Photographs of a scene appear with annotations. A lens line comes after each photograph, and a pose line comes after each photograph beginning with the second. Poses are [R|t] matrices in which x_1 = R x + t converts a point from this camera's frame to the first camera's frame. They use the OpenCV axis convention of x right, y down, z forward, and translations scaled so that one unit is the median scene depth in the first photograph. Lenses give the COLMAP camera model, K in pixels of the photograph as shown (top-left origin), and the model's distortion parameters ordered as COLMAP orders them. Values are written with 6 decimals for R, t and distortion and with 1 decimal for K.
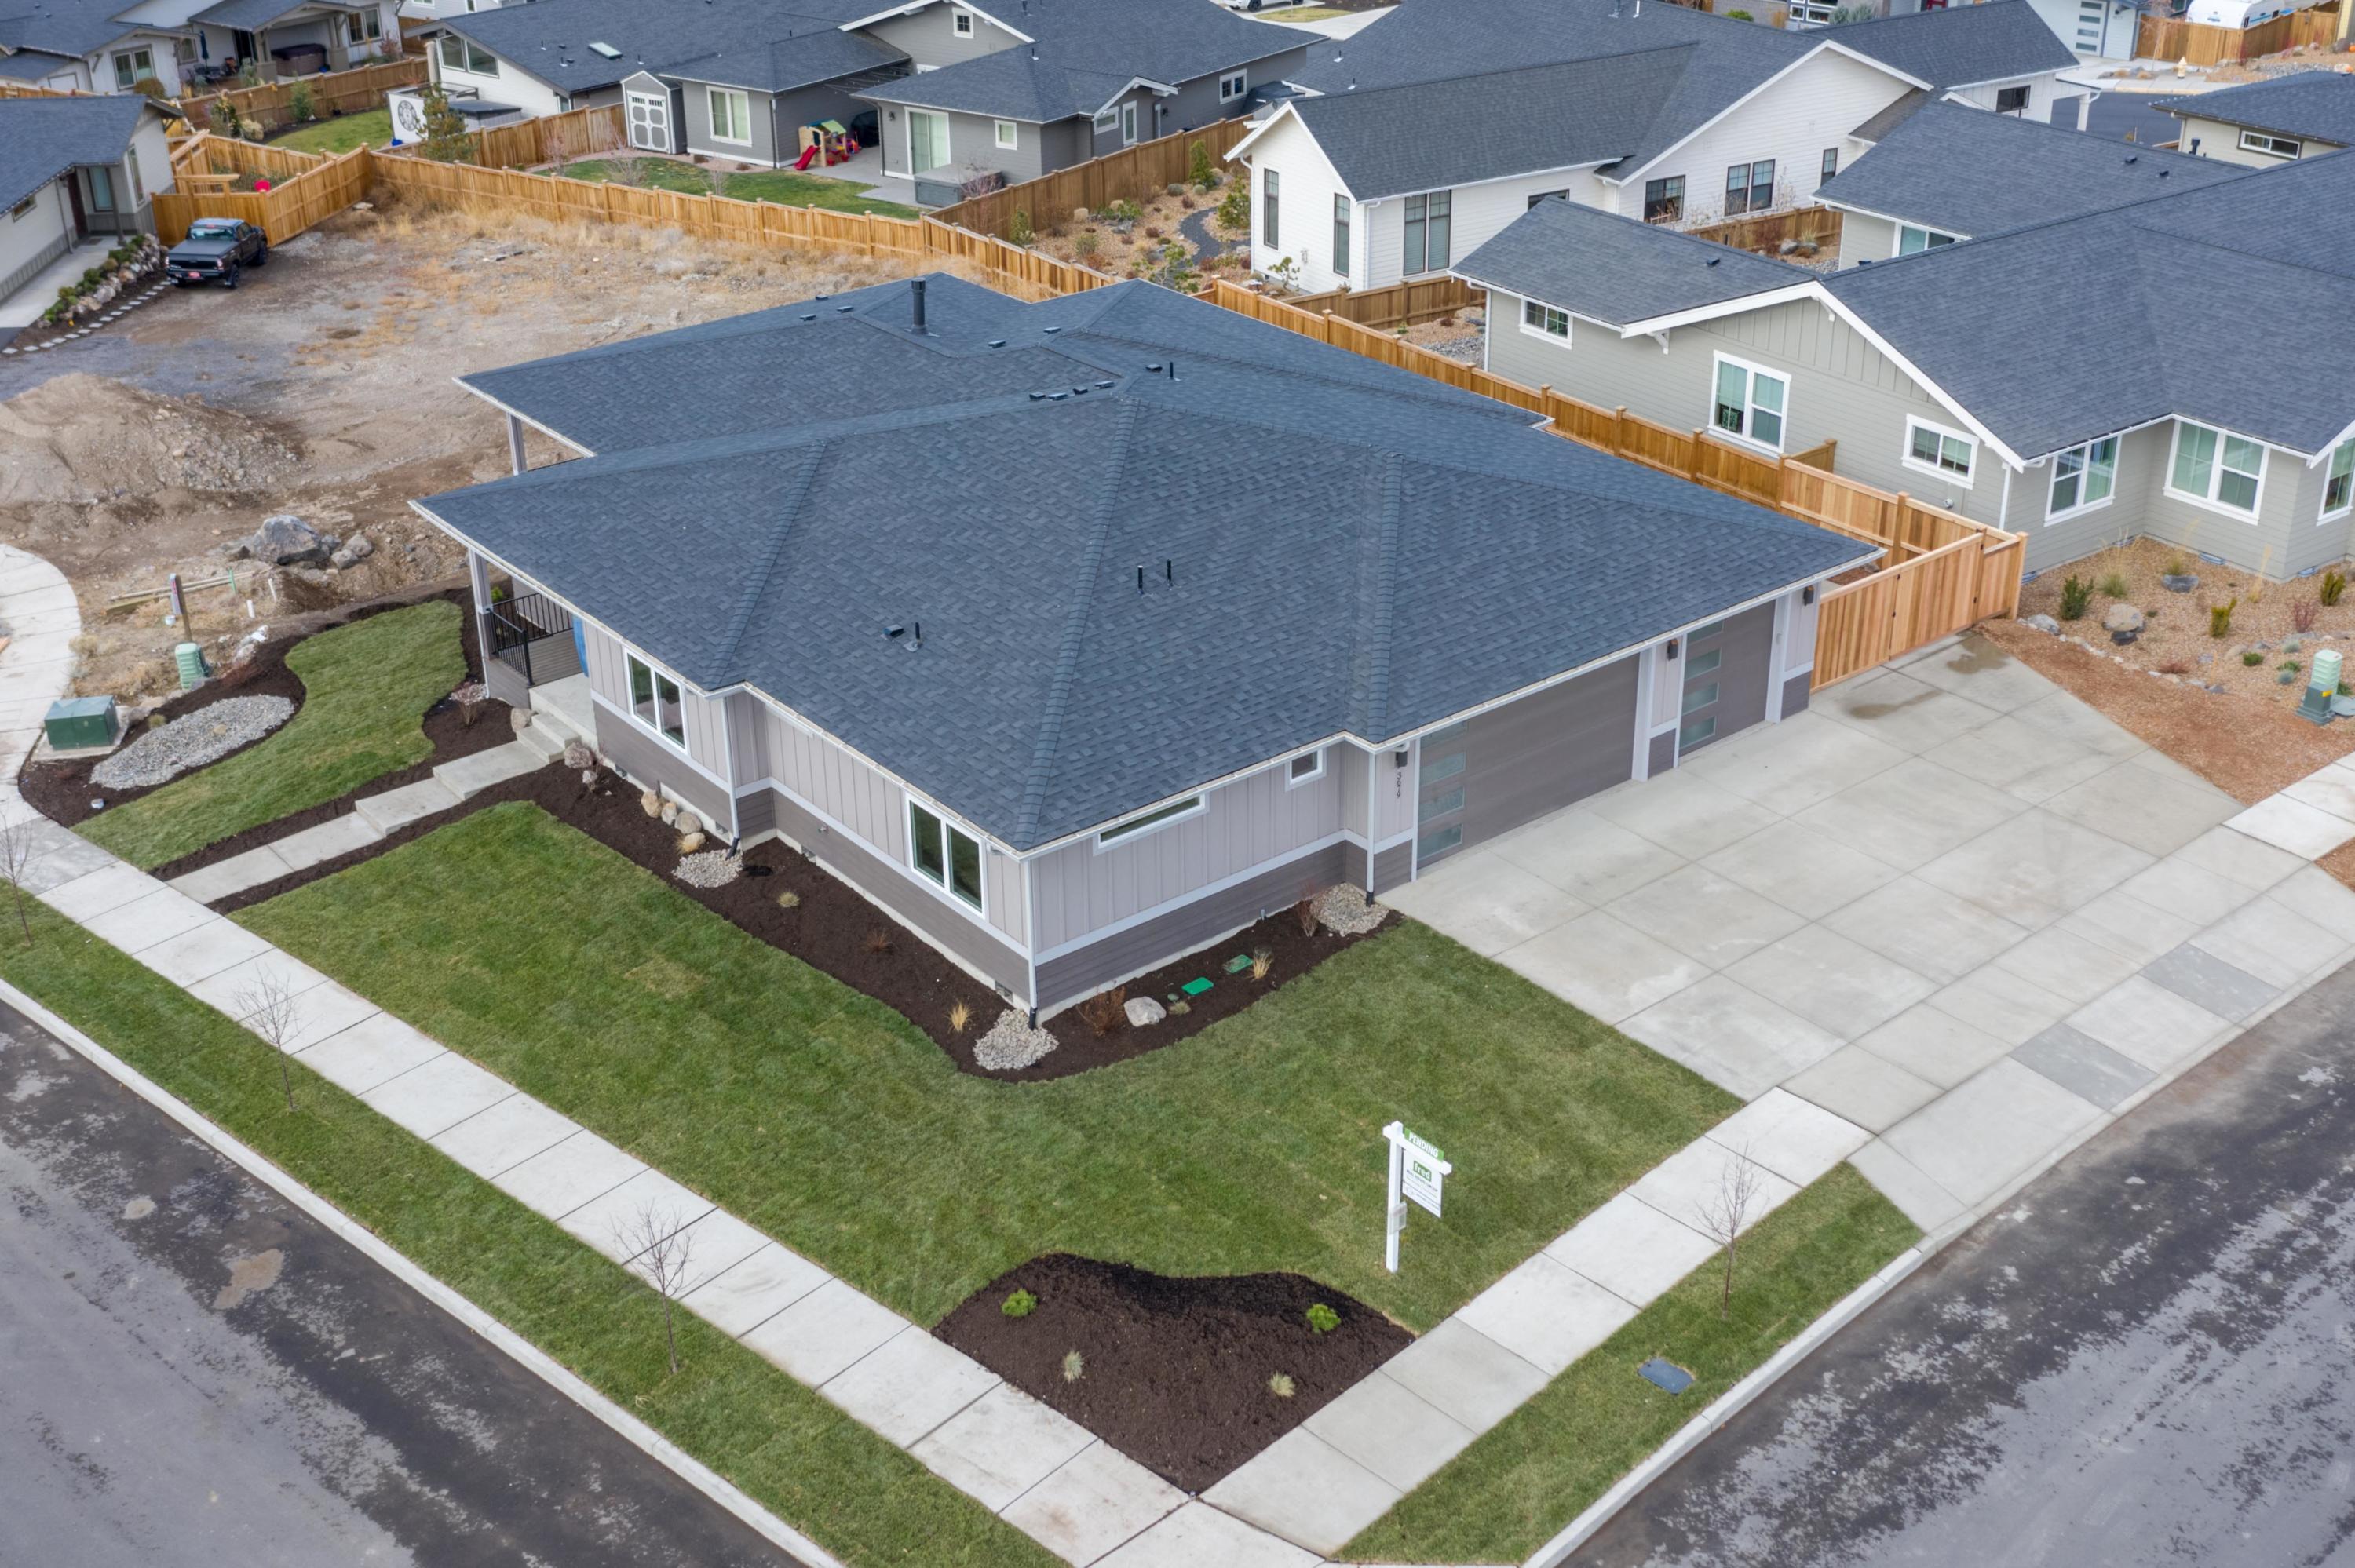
lens RADIAL K [[2527.0, 0, 1177.5], [0, 2527.0, 784.0], [0, 0, 1]] dist [-0.027607, 0.014767]
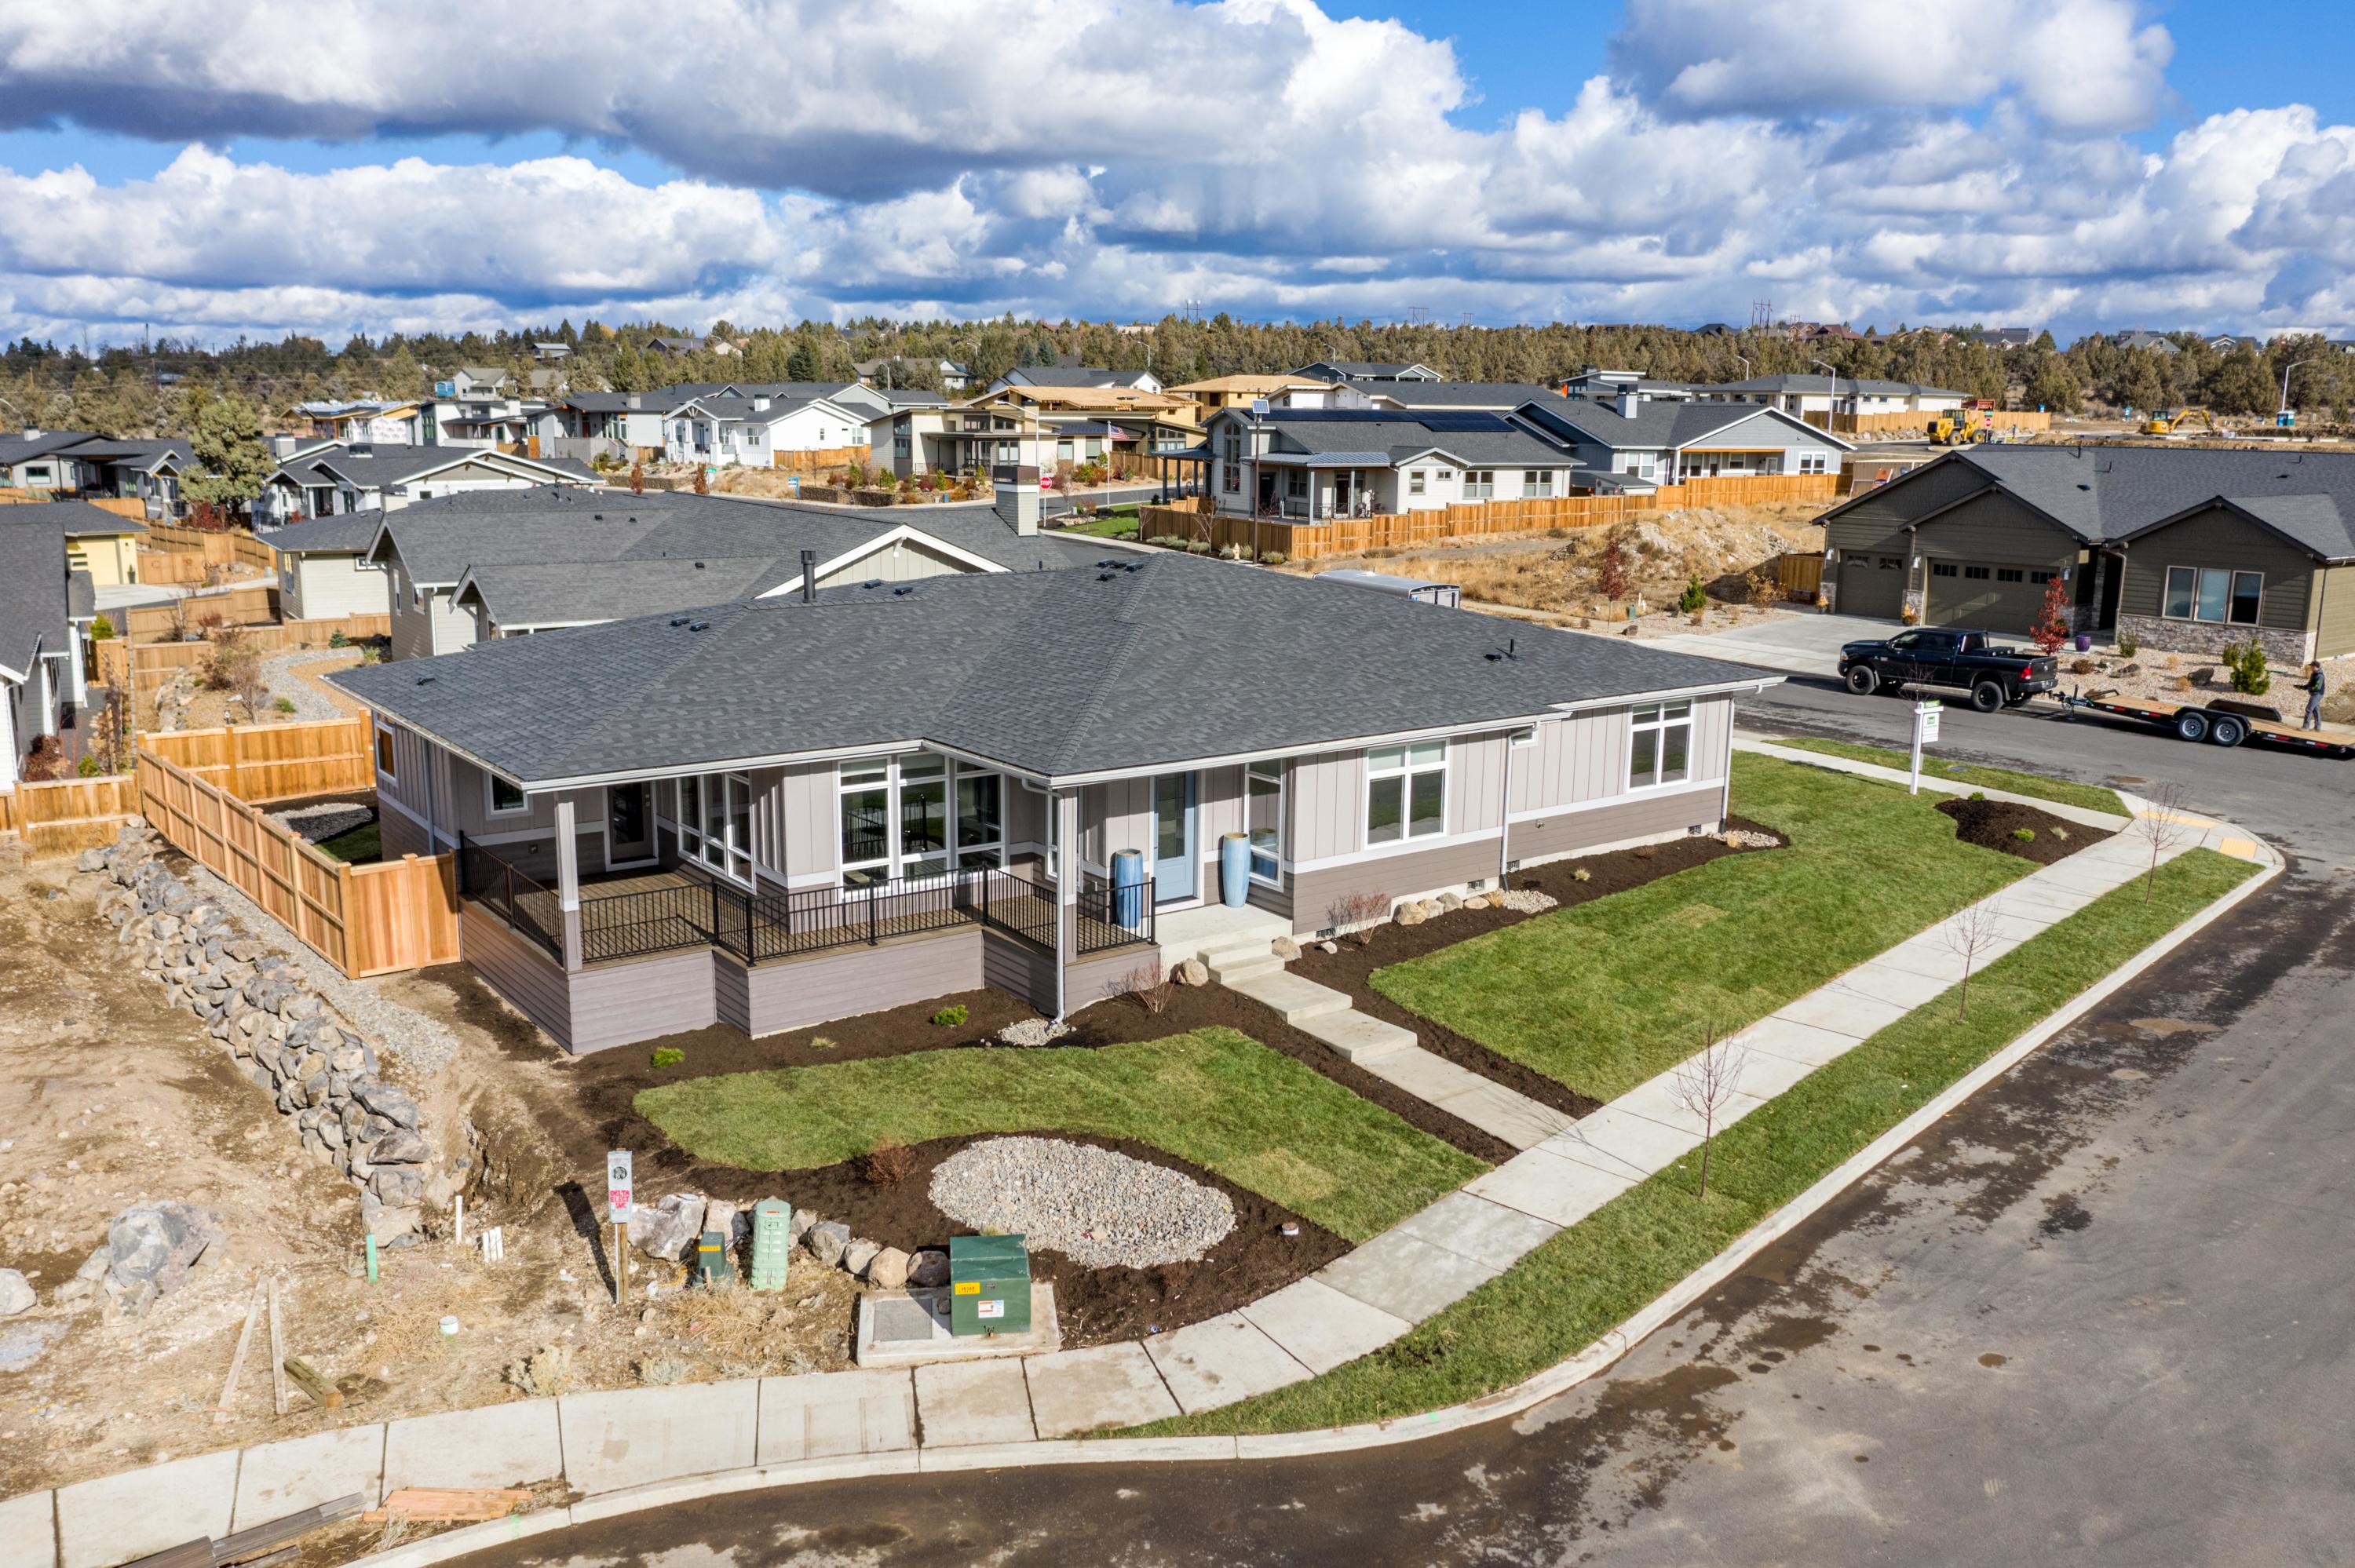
lens RADIAL K [[1846.3, 0, 1164.1], [0, 1846.3, 776.0], [0, 0, 1]] dist [-0.026427, -0.003471]
pose [[0.046453, -0.180440, 0.982488, -1.105360], [0.445729, 0.883951, 0.141269, -0.227125], [-0.893962, 0.431361, 0.121490, 1.135172]]
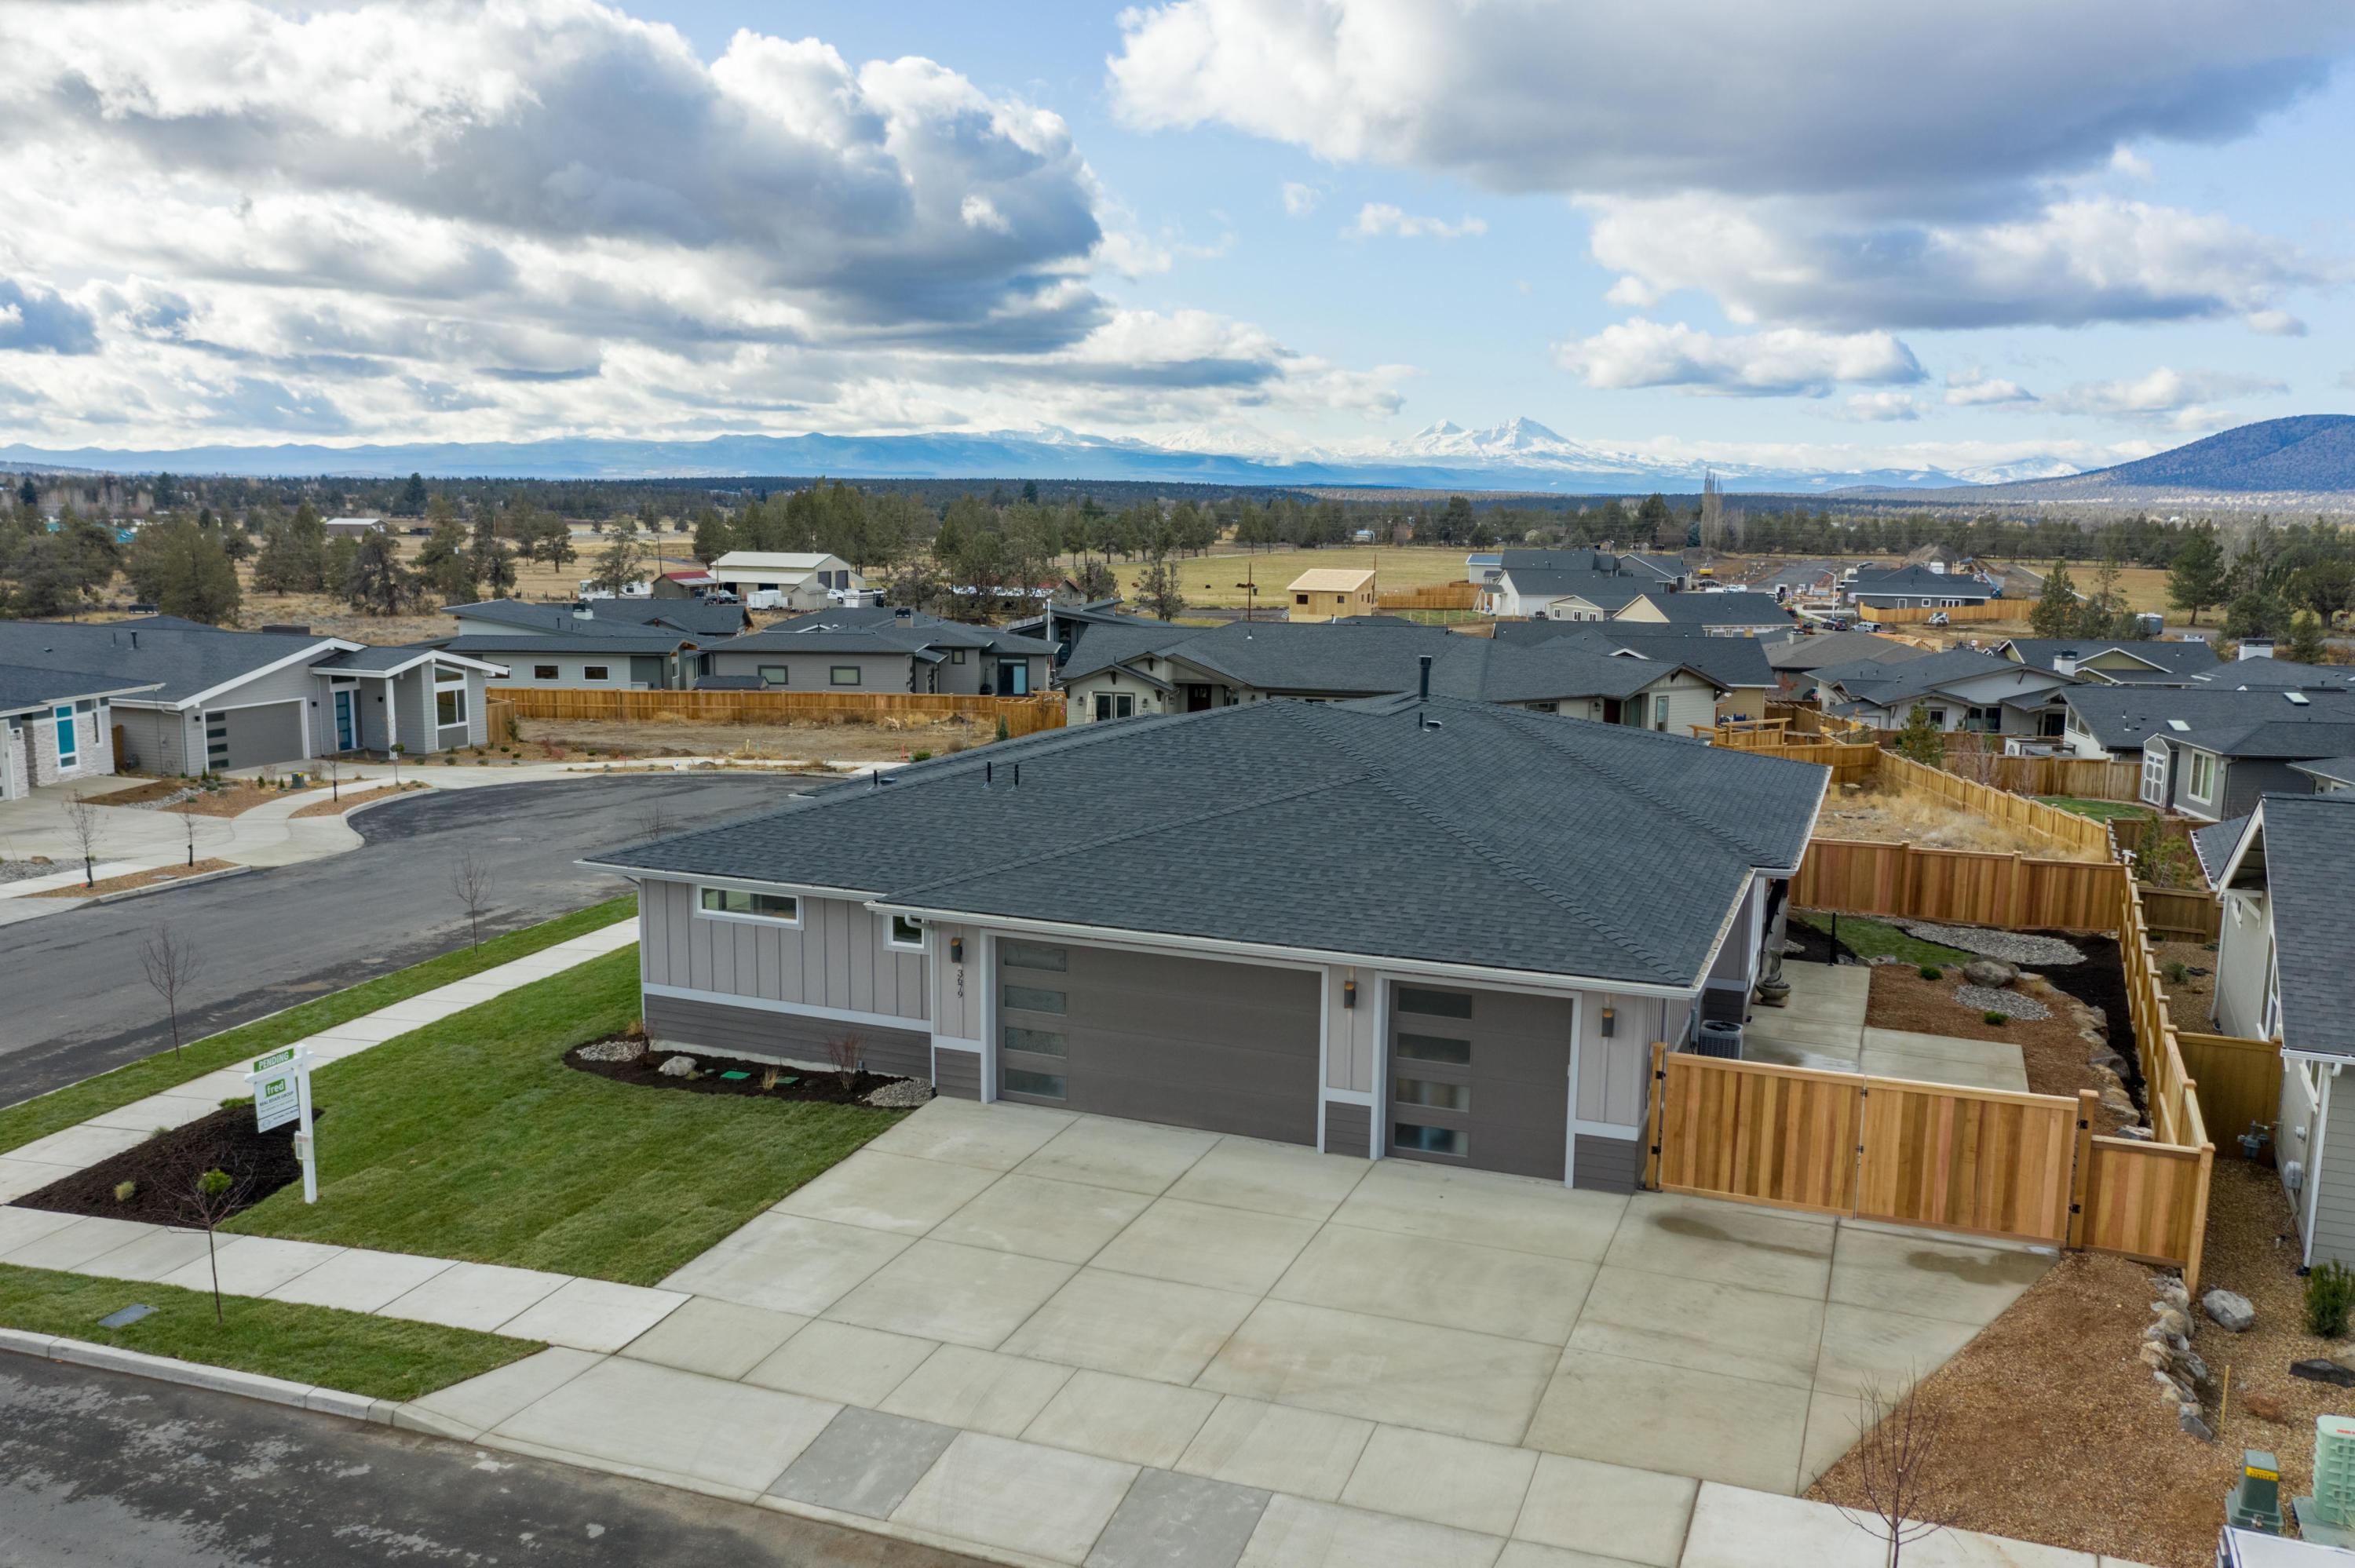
lens RADIAL K [[1846.3, 0, 1164.1], [0, 1846.3, 776.0], [0, 0, 1]] dist [-0.026427, -0.003471]
pose [[0.484545, 0.147137, -0.862303, 0.776447], [-0.412617, 0.907646, -0.076984, -0.053546], [0.771339, 0.393103, 0.500506, 0.700017]]
